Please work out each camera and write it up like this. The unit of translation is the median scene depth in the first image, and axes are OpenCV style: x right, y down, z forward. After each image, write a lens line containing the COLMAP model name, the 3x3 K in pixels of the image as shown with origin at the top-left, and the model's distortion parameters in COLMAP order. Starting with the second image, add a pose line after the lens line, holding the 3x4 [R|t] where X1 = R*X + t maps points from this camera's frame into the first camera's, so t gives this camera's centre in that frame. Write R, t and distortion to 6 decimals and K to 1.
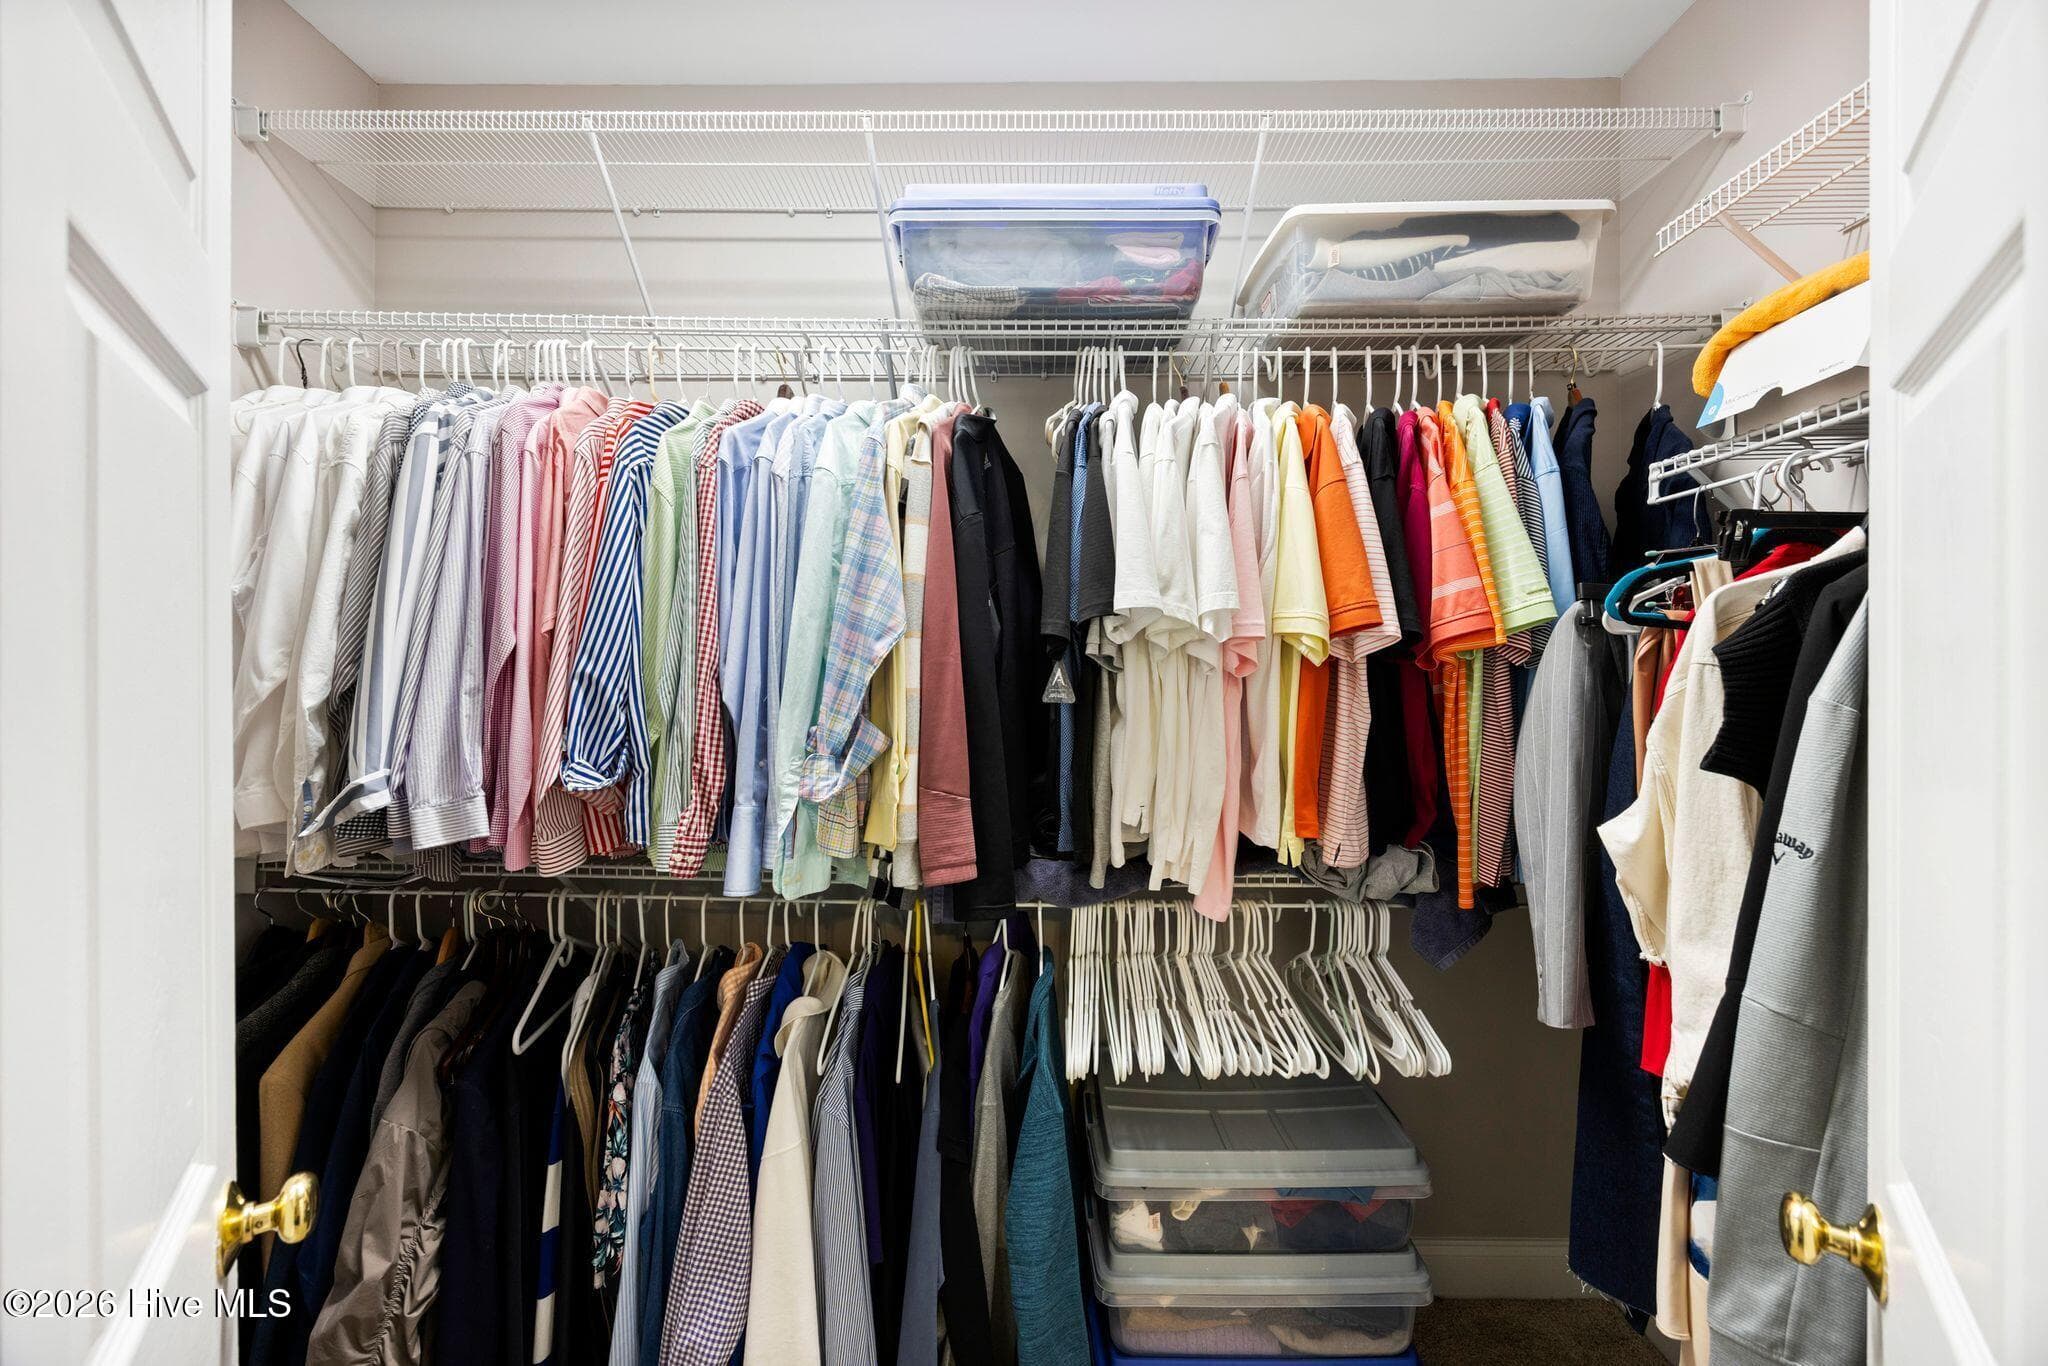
lens RADIAL K [[885.6, 0, 1024.0], [0, 885.6, 683.0], [0, 0, 1]] dist [0.000219, -0.000029]
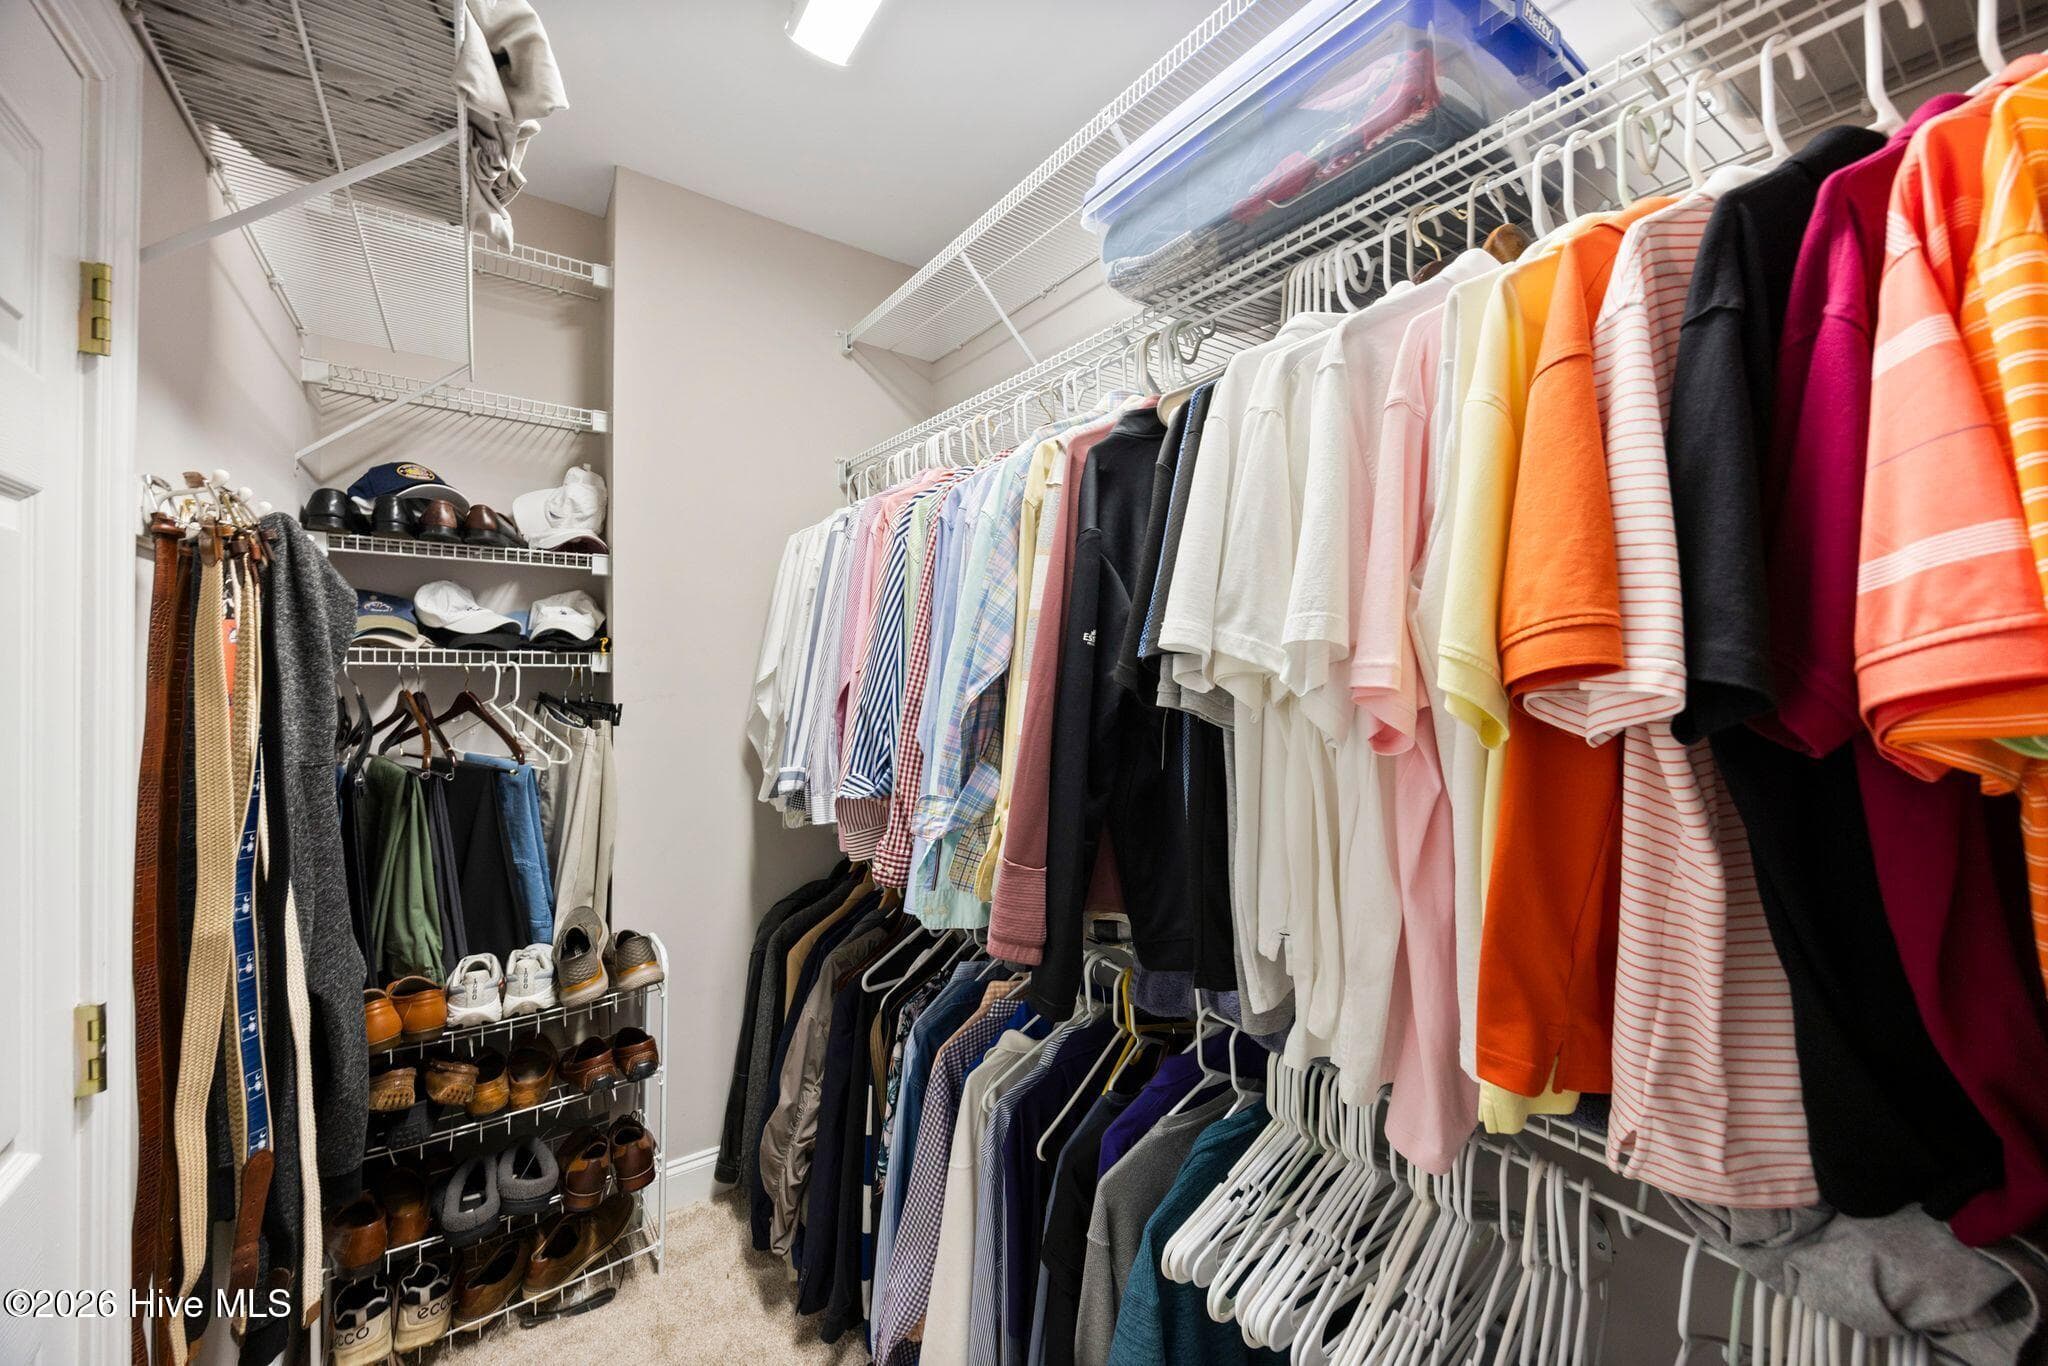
lens RADIAL K [[808.0, 0, 1024.0], [0, 808.0, 683.0], [0, 0, 1]] dist [0.001320, 0.000024]
pose [[0.561606, 0.016412, -0.827242, 0.557635], [-0.010930, 0.999863, 0.012417, -0.058910], [0.827333, 0.002069, 0.561708, 0.522782]]
